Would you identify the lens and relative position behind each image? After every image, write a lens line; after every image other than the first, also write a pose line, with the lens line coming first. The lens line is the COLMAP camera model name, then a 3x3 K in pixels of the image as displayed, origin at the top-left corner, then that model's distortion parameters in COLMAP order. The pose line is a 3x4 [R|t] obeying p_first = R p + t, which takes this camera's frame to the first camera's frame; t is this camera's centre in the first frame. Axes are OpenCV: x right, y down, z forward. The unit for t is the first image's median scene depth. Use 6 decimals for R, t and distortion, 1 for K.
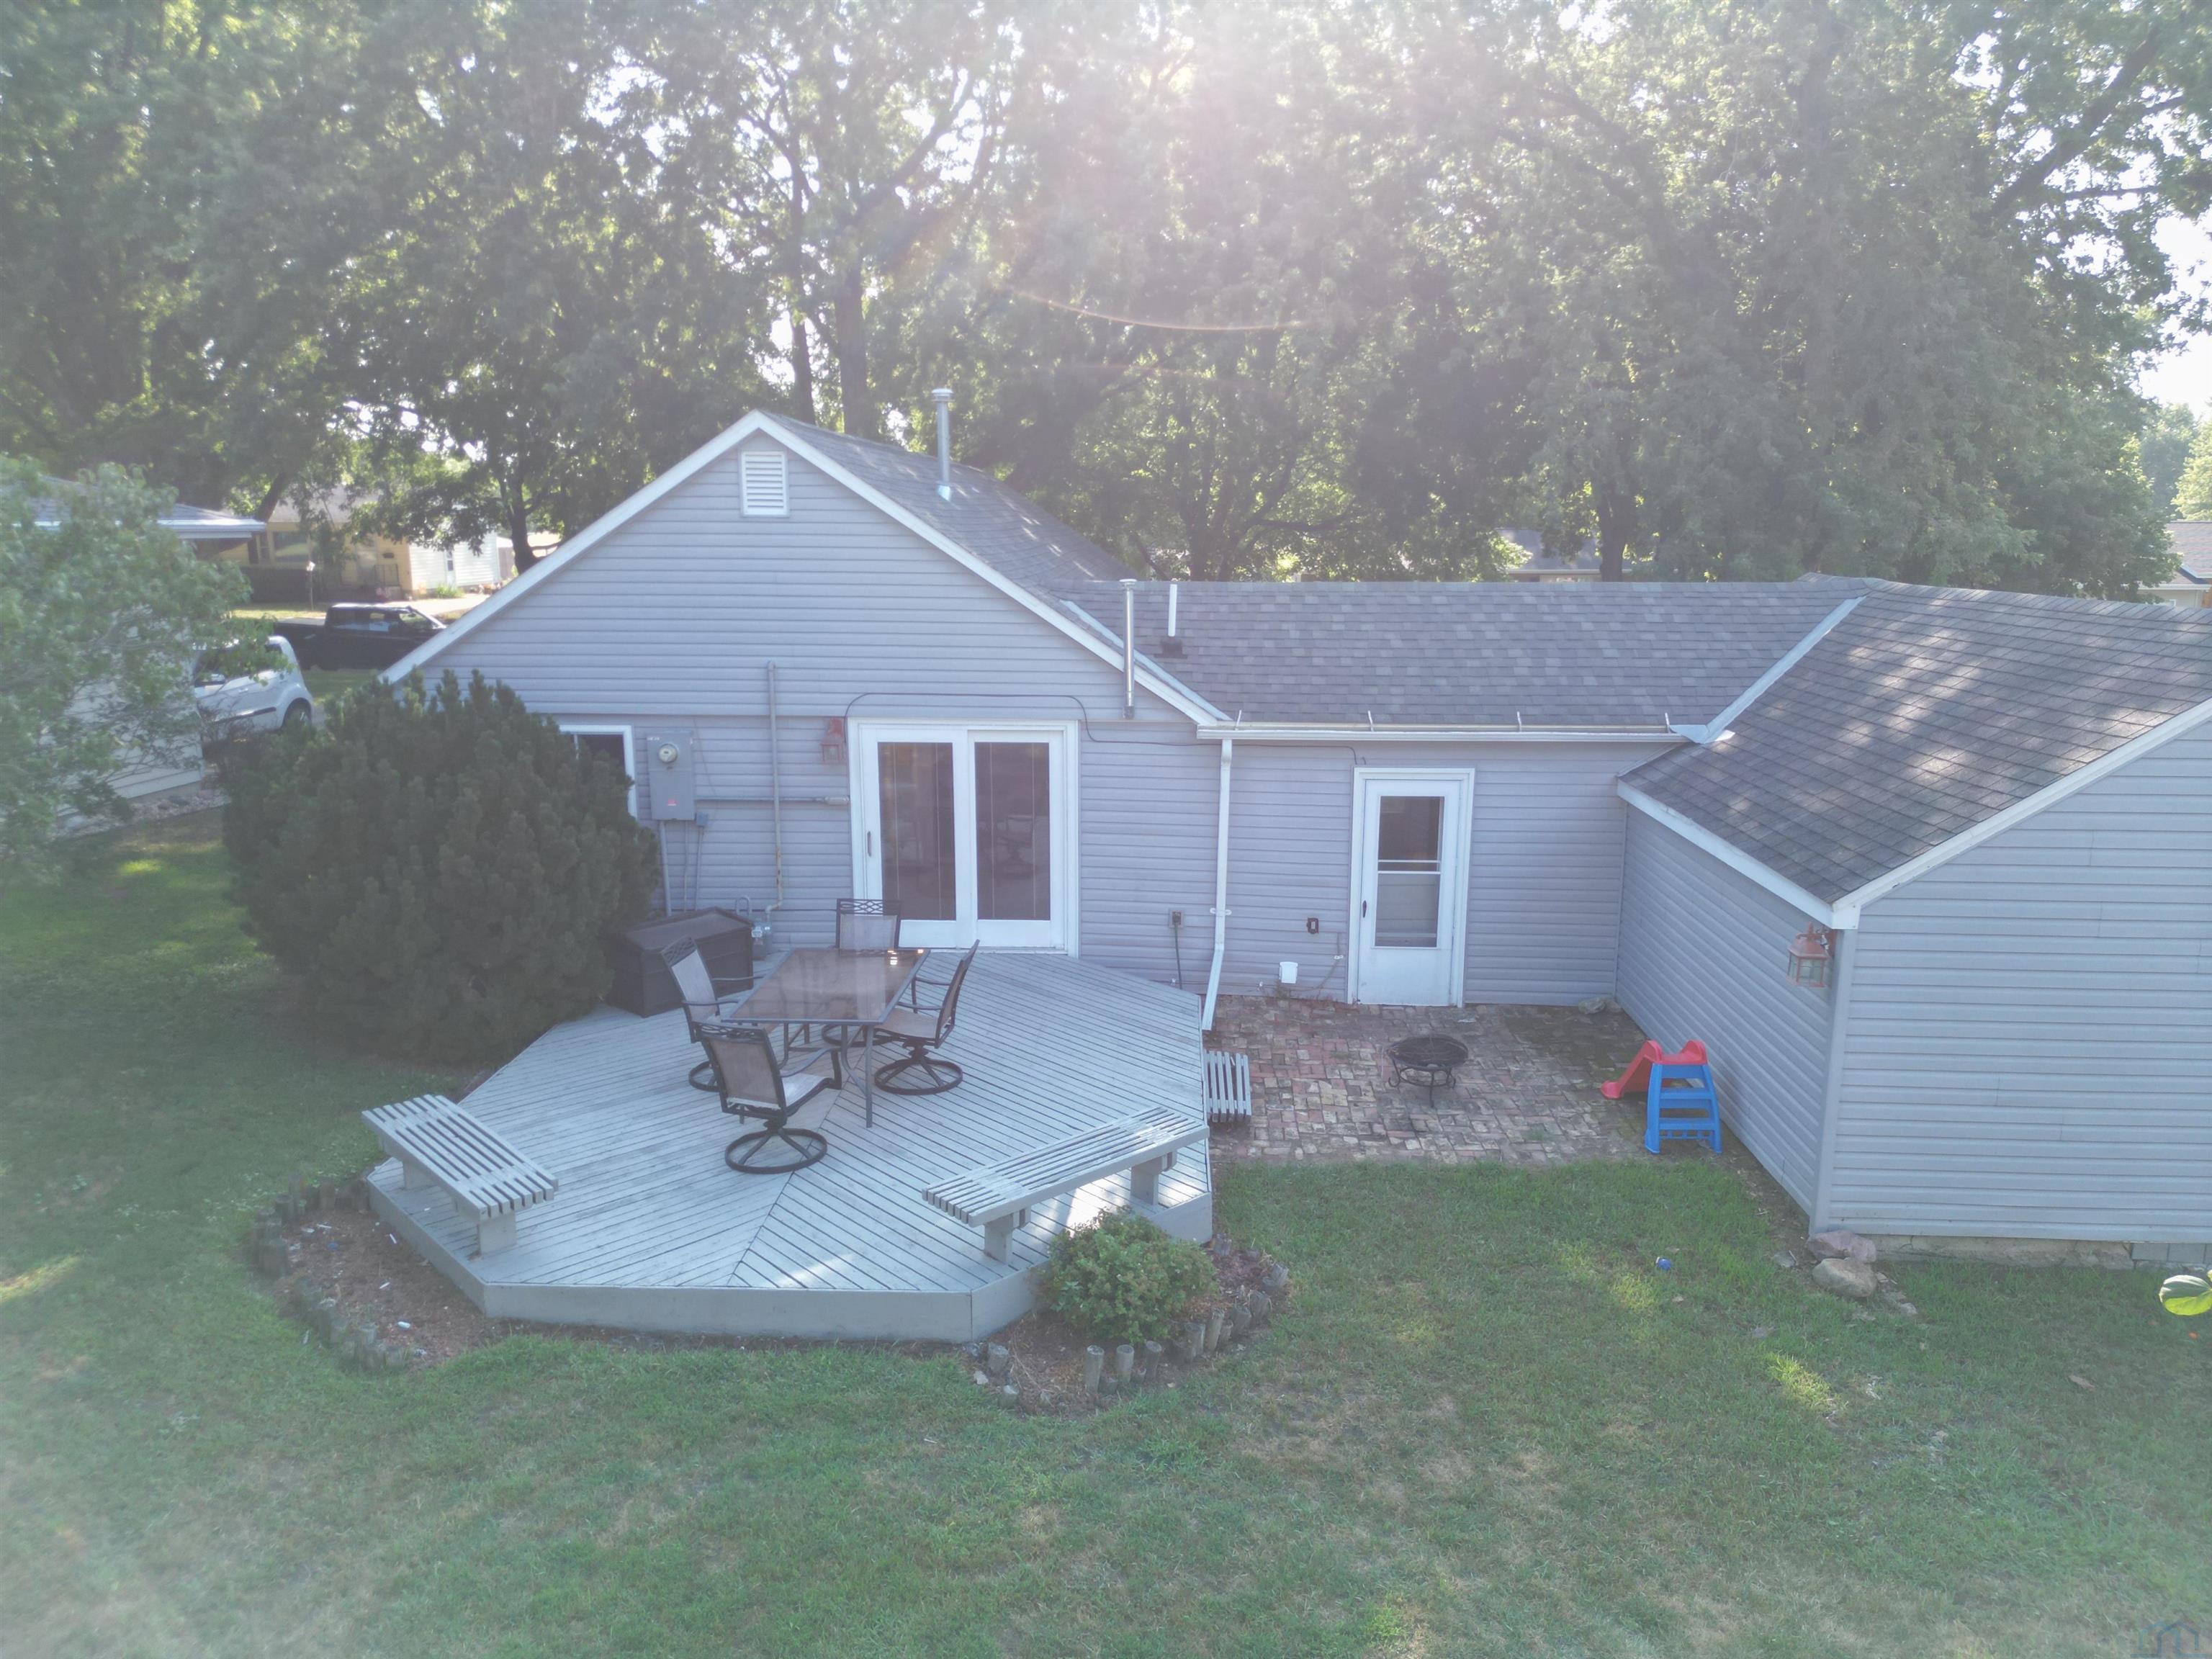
lens RADIAL K [[1536.5, 0, 1096.1], [0, 1536.5, 839.2], [0, 0, 1]] dist [0.083573, -0.088095]
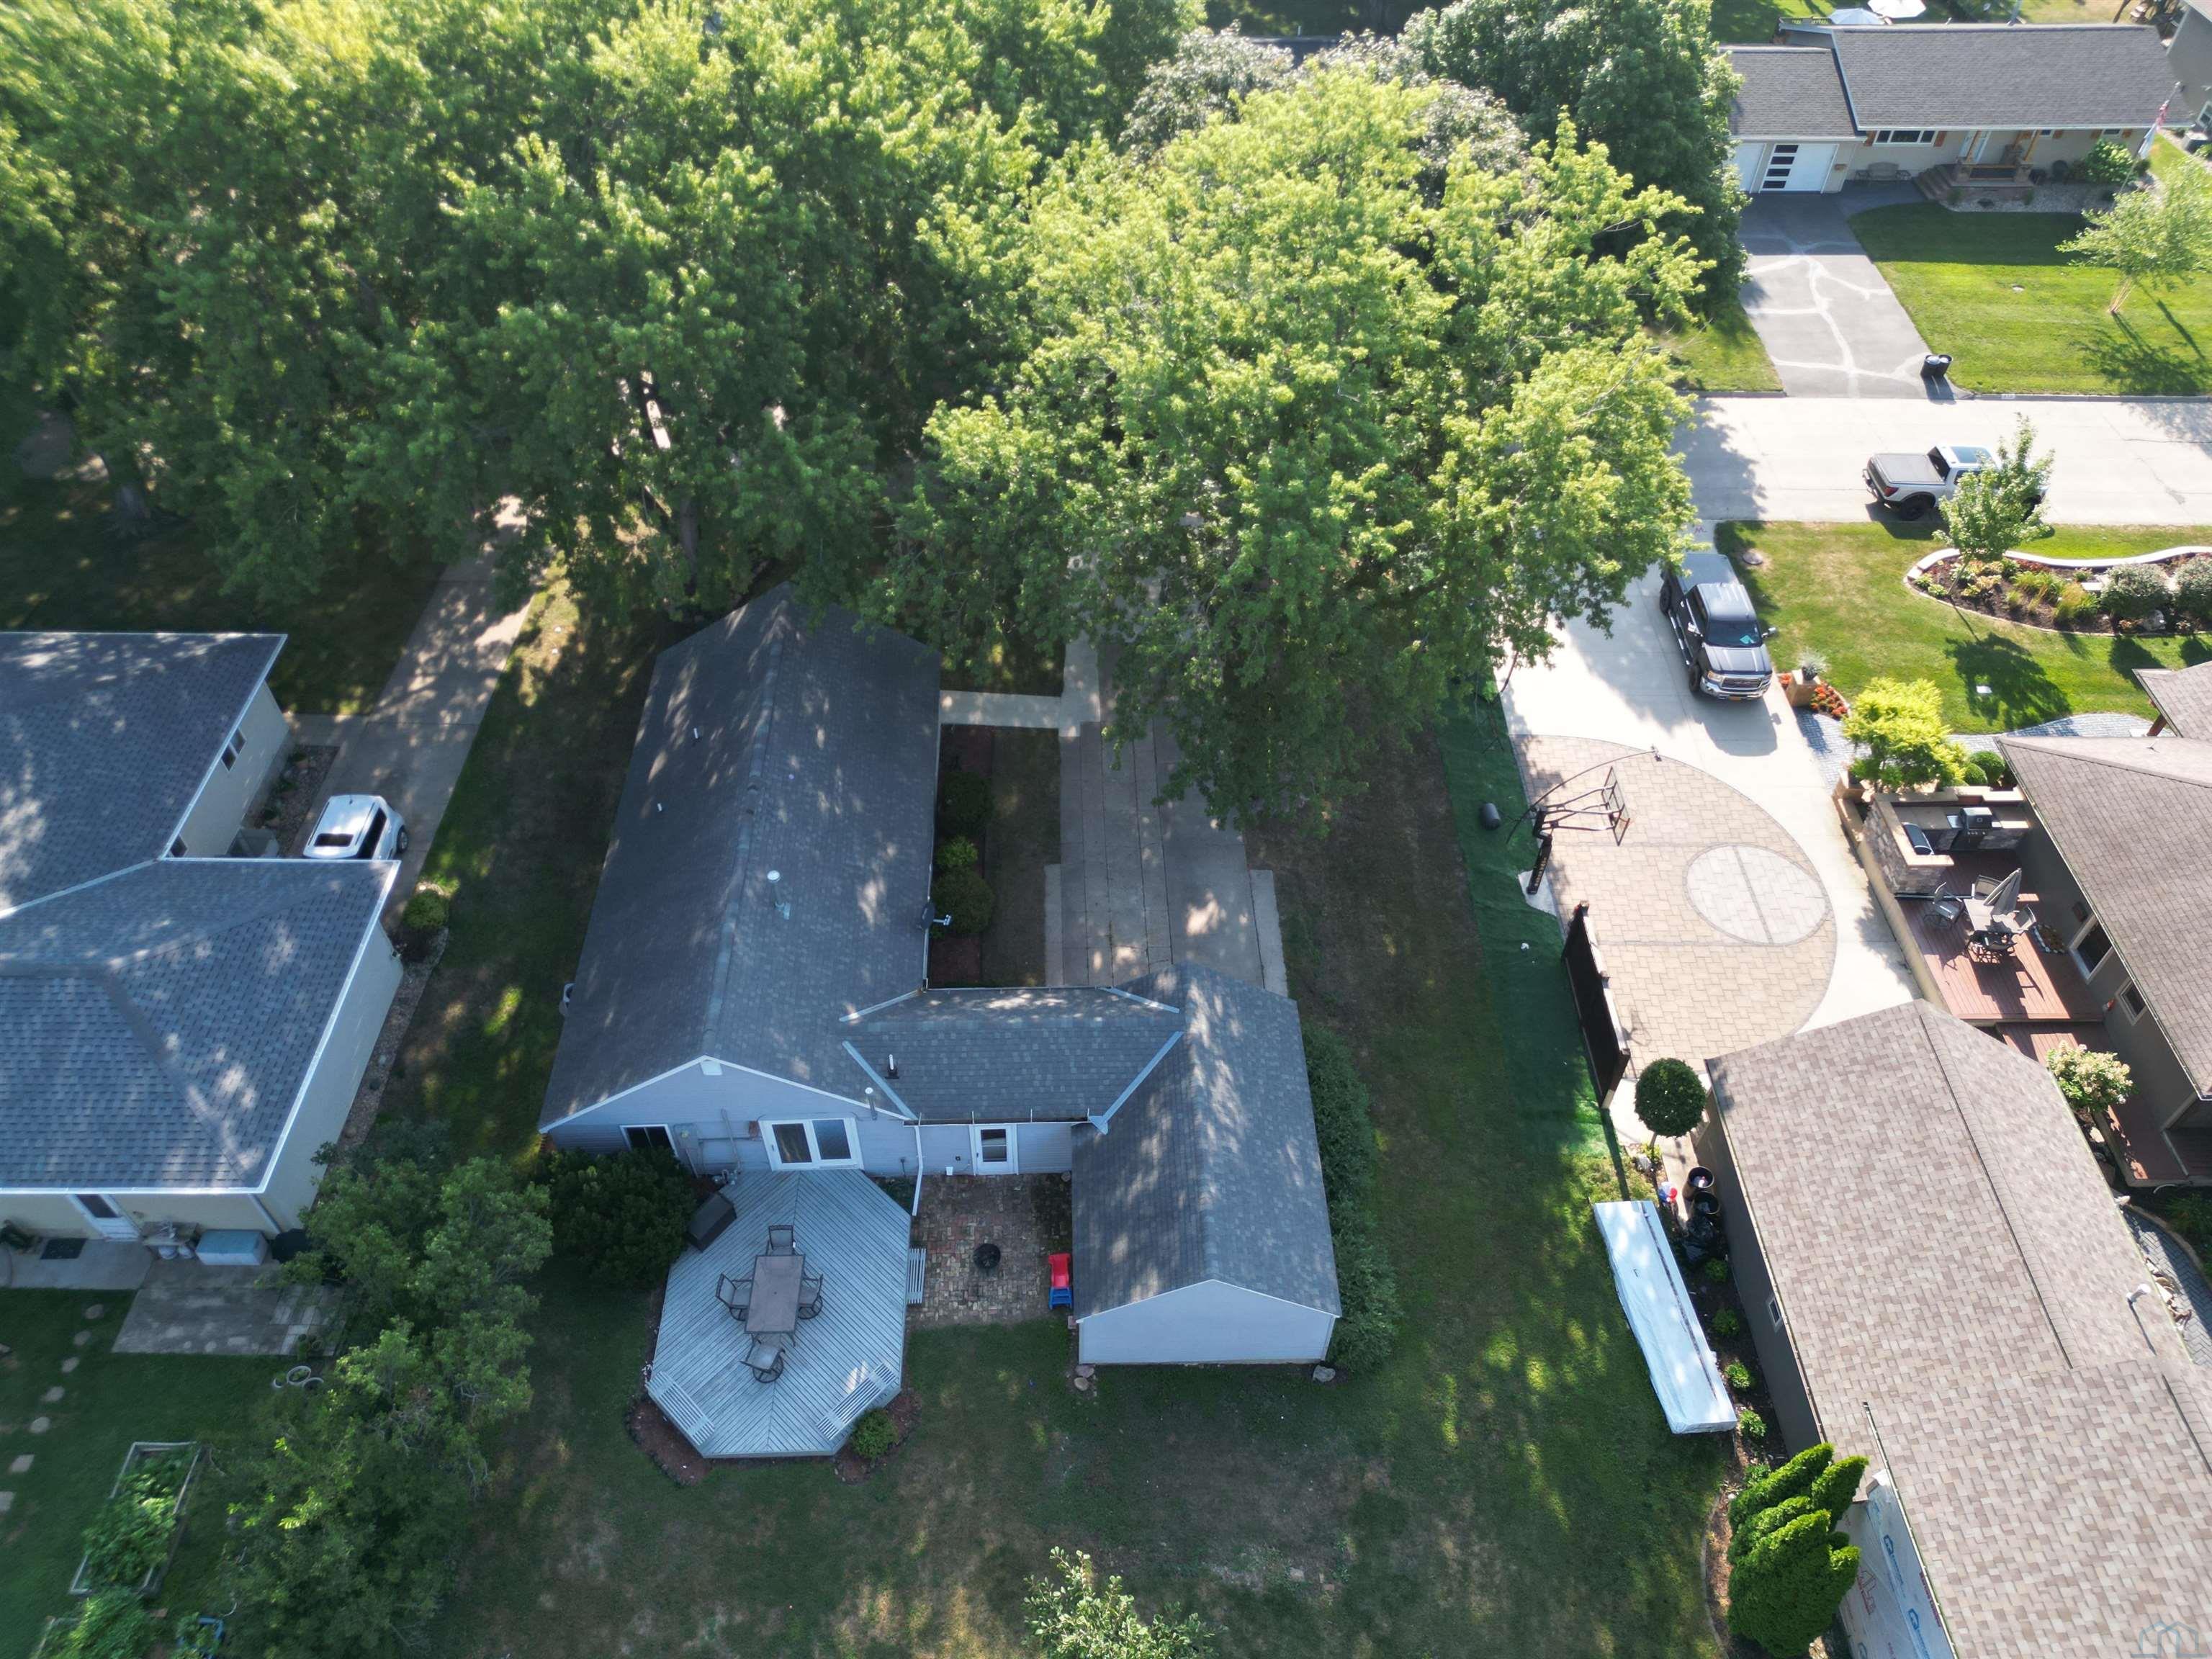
lens RADIAL K [[1536.5, 0, 1096.1], [0, 1536.5, 839.2], [0, 0, 1]] dist [0.083573, -0.088095]
pose [[0.996887, -0.052249, 0.059049, 0.247585], [0.008581, 0.816358, 0.577483, -1.832000], [-0.078378, -0.575178, 0.814265, -0.762919]]
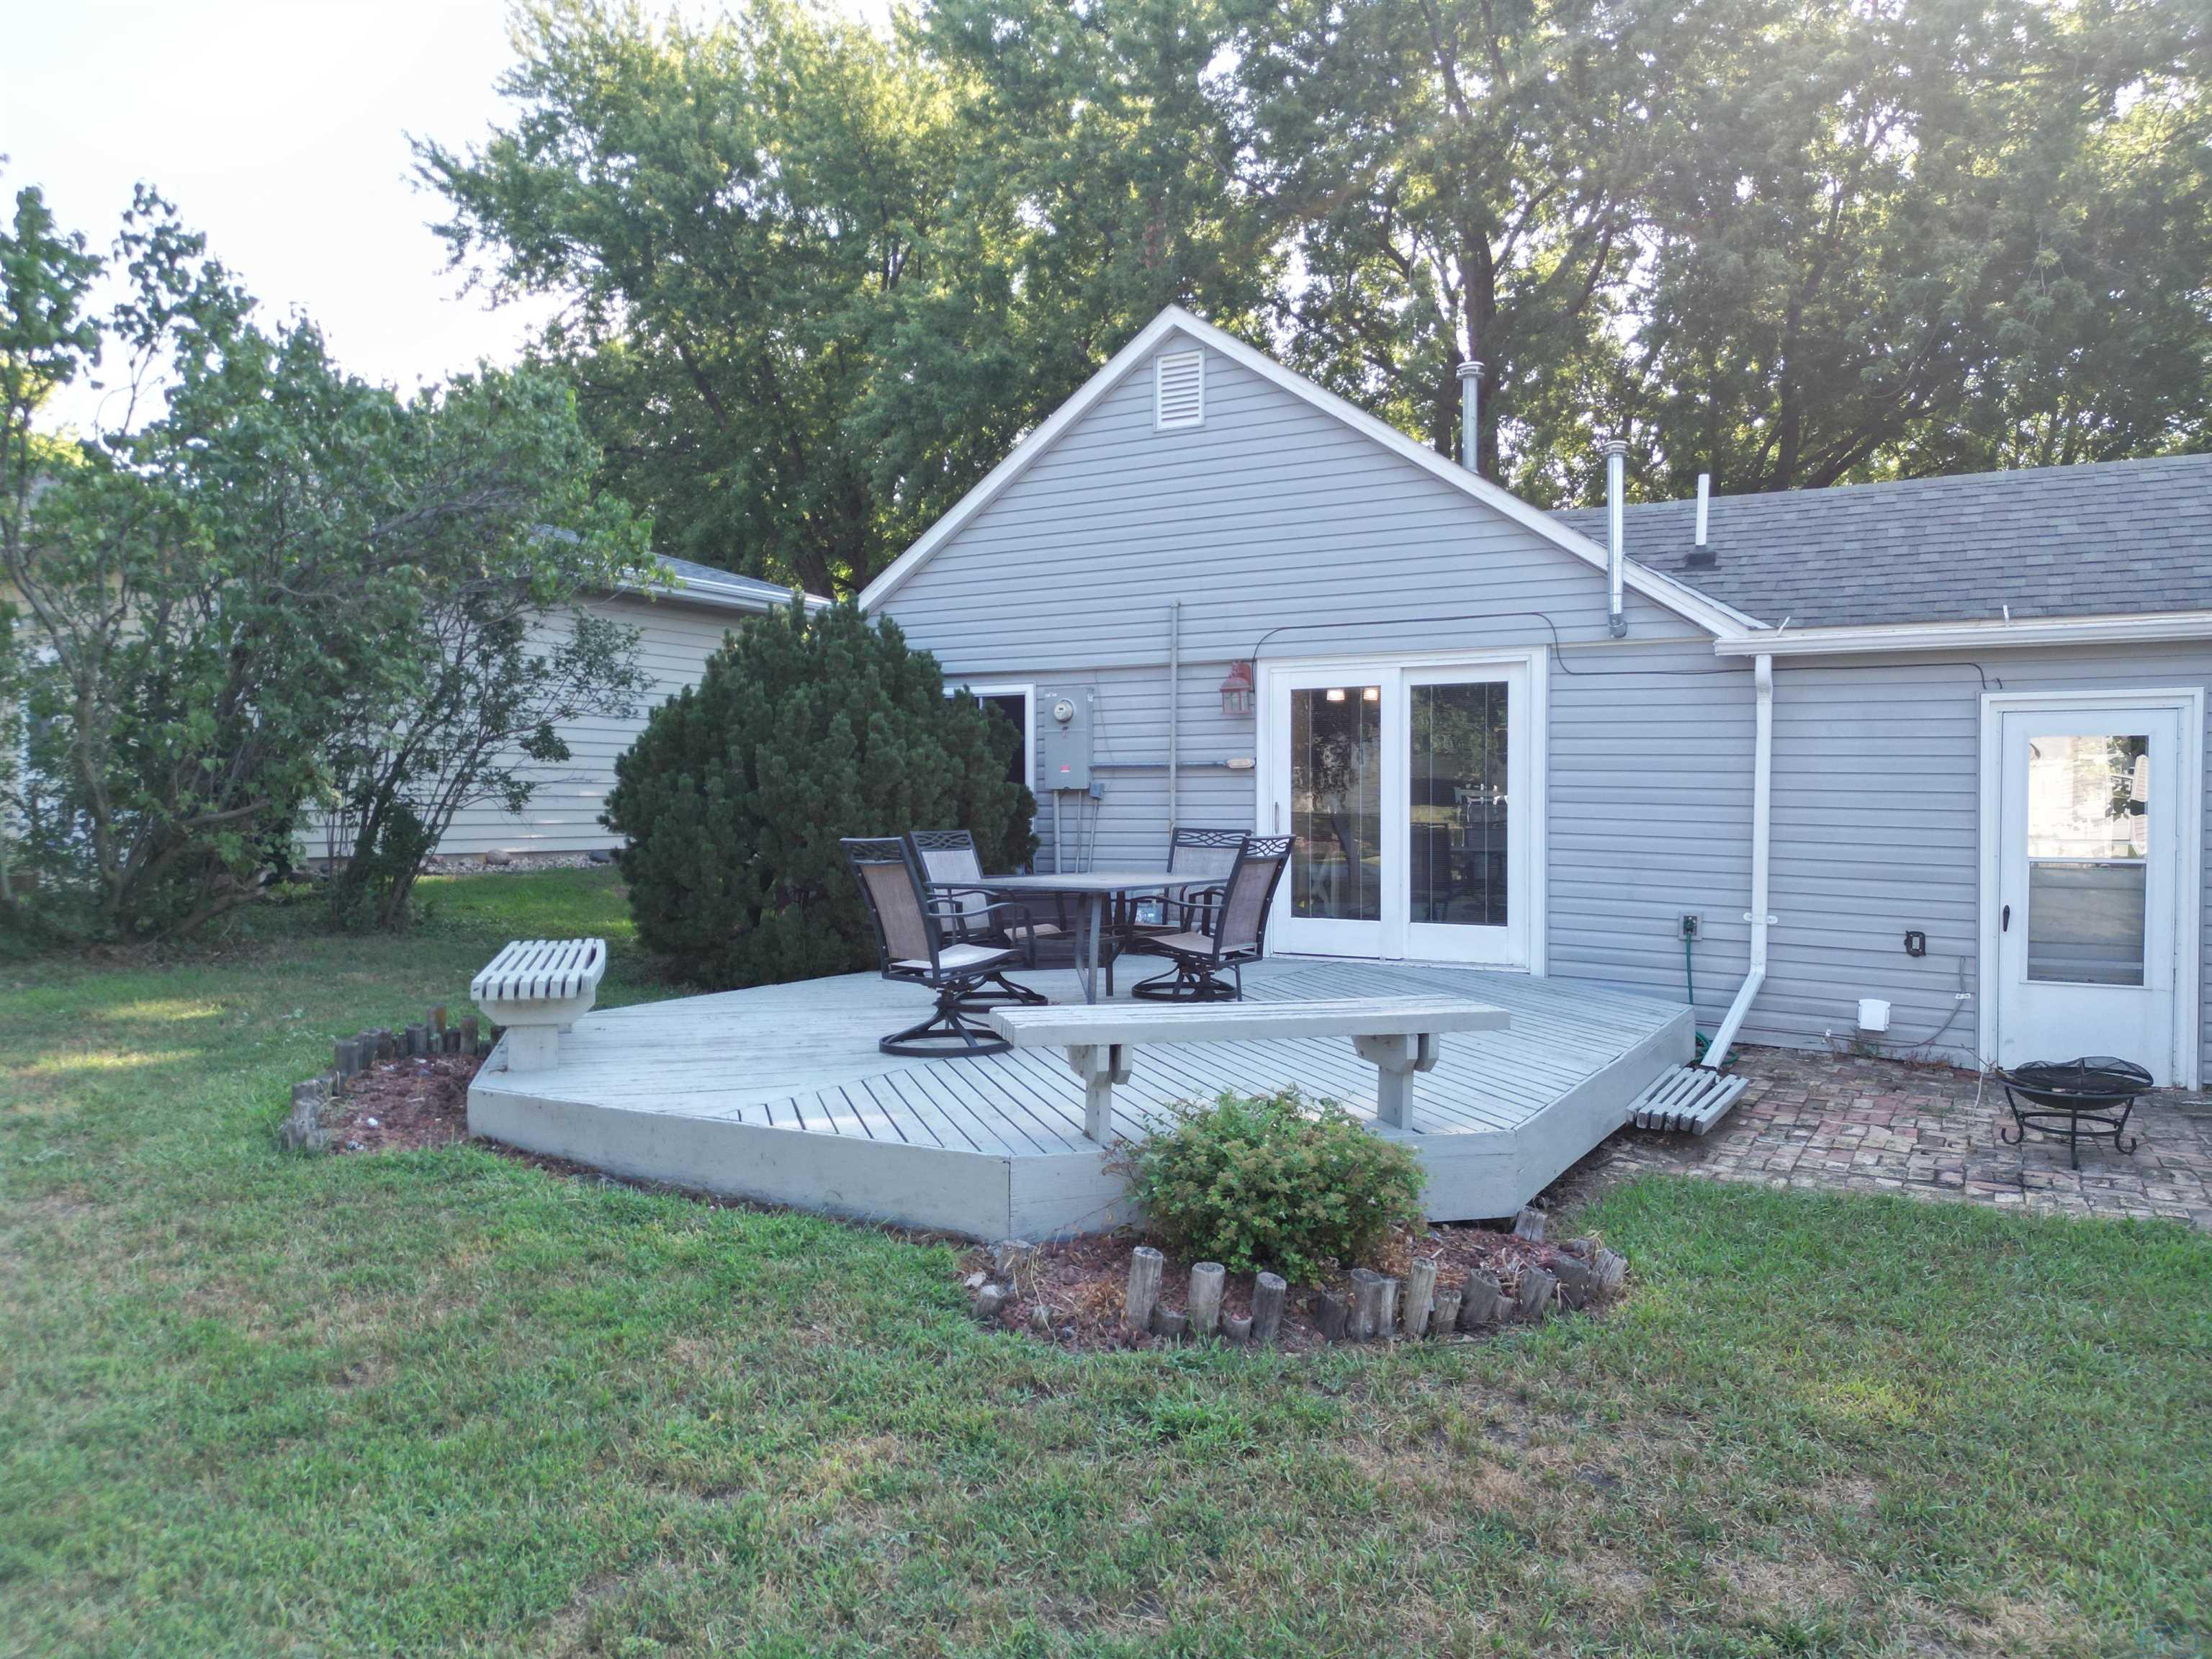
lens RADIAL K [[1568.2, 0, 1106.0], [0, 1568.2, 829.5], [0, 0, 1]] dist [0.083151, -0.084850]
pose [[0.898378, 0.008203, -0.439146, 0.130339], [-0.089980, 0.982057, -0.165732, 0.152276], [0.429907, 0.188405, 0.882997, 0.254585]]
